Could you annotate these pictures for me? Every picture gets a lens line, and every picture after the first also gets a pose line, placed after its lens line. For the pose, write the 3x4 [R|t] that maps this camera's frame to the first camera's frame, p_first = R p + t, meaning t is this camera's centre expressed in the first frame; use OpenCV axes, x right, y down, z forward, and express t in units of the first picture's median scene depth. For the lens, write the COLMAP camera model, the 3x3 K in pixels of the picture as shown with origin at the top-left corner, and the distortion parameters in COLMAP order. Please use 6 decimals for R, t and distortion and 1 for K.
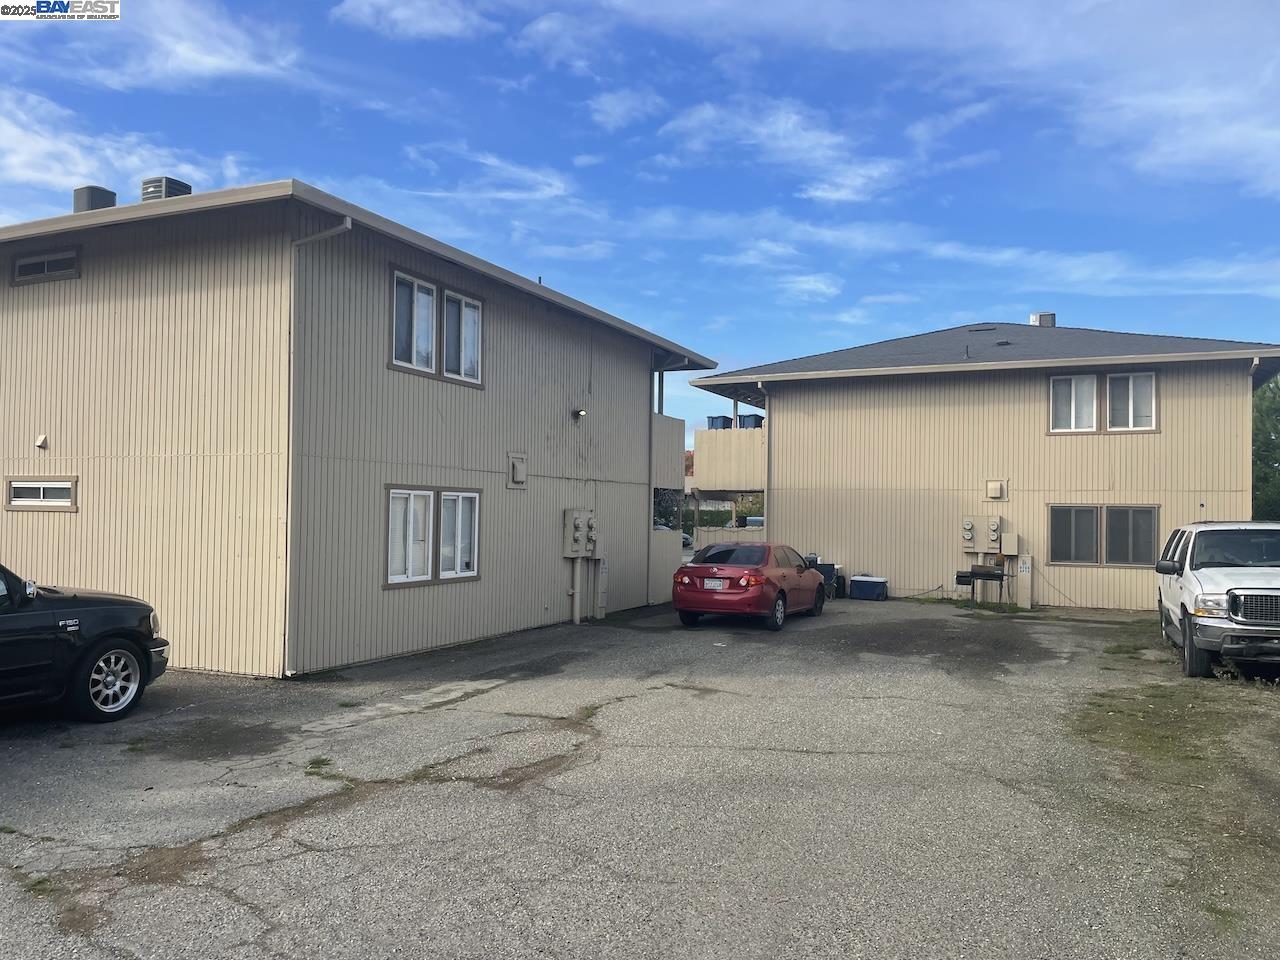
lens RADIAL K [[978.9, 0, 643.1], [0, 978.9, 491.3], [0, 0, 1]] dist [0.103386, -0.138695]
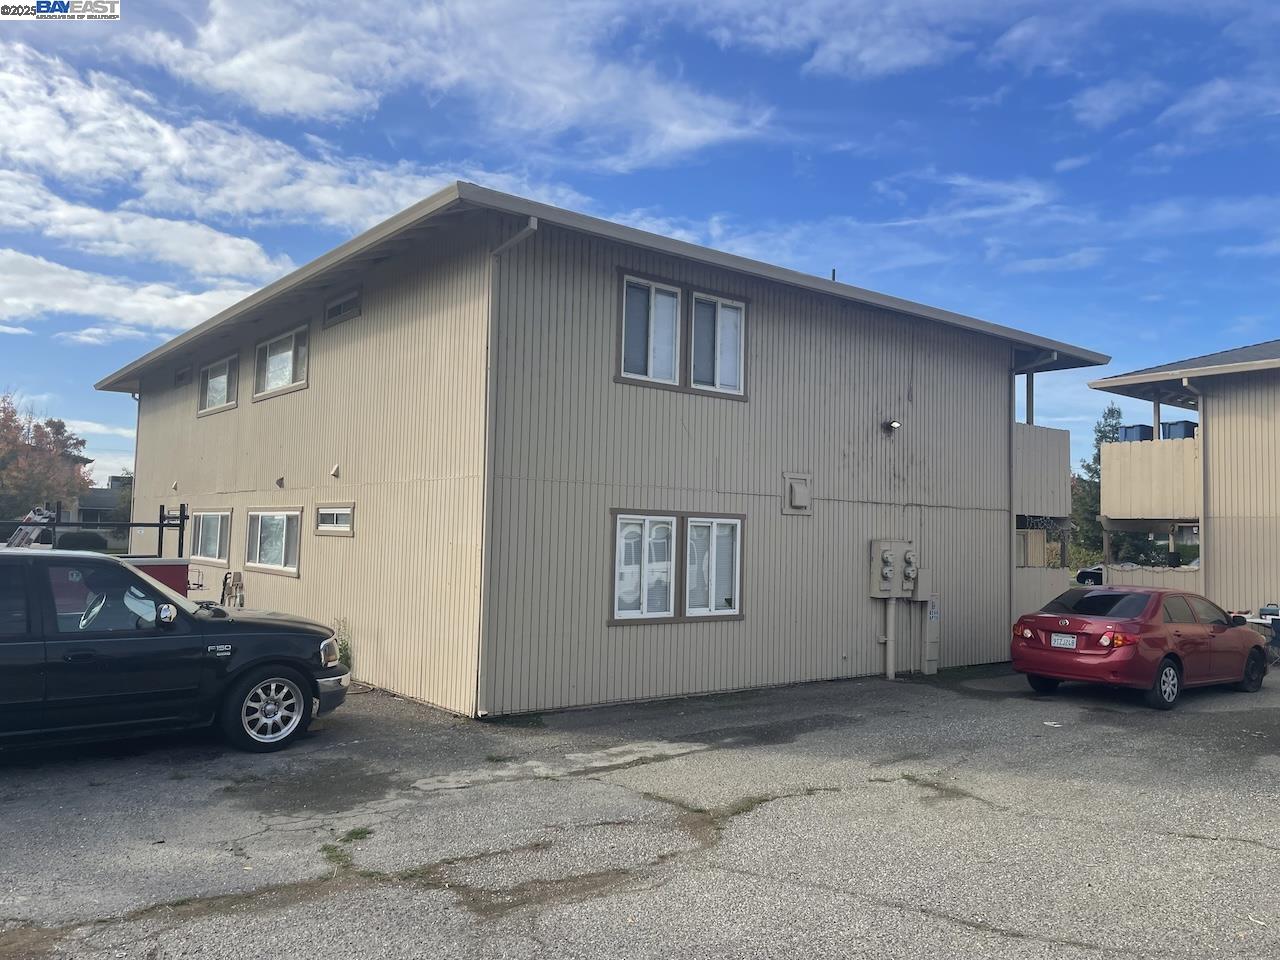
lens RADIAL K [[980.6, 0, 648.0], [0, 980.6, 471.6], [0, 0, 1]] dist [0.101521, -0.136077]
pose [[0.892990, -0.020900, -0.449591, 0.099658], [-0.001898, 0.998737, -0.050198, 0.002200], [0.450073, 0.045680, 0.891823, 0.118898]]
